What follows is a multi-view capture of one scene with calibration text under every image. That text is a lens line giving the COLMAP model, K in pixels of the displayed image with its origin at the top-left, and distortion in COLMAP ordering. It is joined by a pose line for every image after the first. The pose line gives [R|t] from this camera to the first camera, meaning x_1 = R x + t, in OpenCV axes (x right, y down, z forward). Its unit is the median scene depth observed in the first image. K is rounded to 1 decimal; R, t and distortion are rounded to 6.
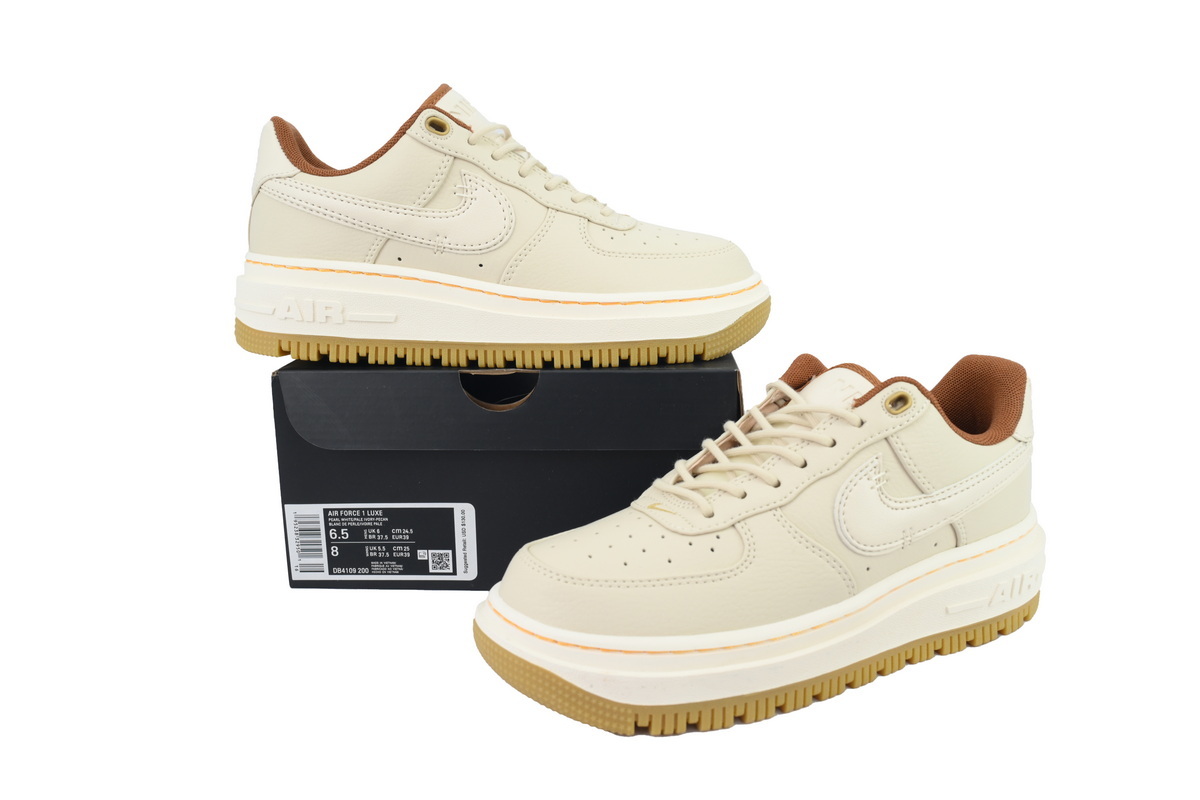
lens RADIAL K [[934.0, 0, 602.6], [0, 934.0, 400.0], [0, 0, 1]] dist [-0.001474, 0.001594]
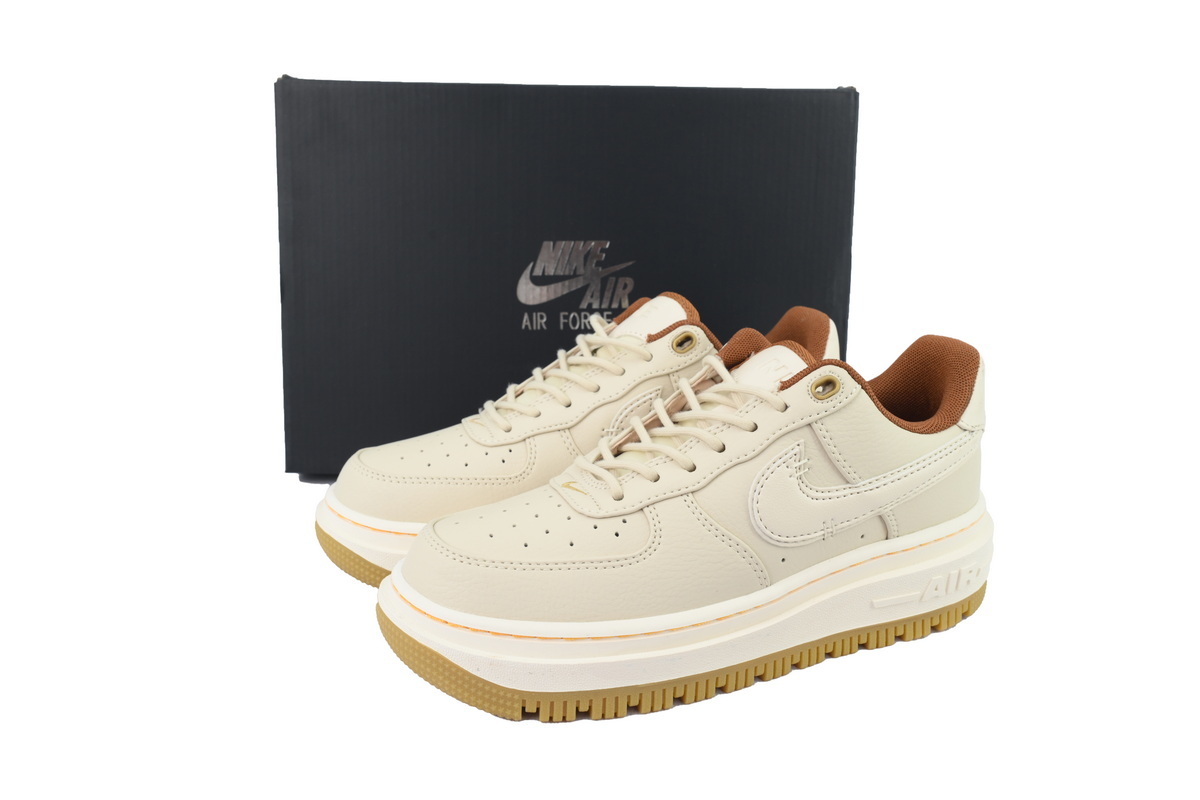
lens RADIAL K [[934.0, 0, 594.1], [0, 934.0, 400.3], [0, 0, 1]] dist [-0.001474, 0.001594]
pose [[0.997778, 0.034112, -0.057226, 0.139213], [-0.030922, 0.997967, 0.055734, -0.029804], [0.059011, -0.053841, 0.996804, 0.042393]]
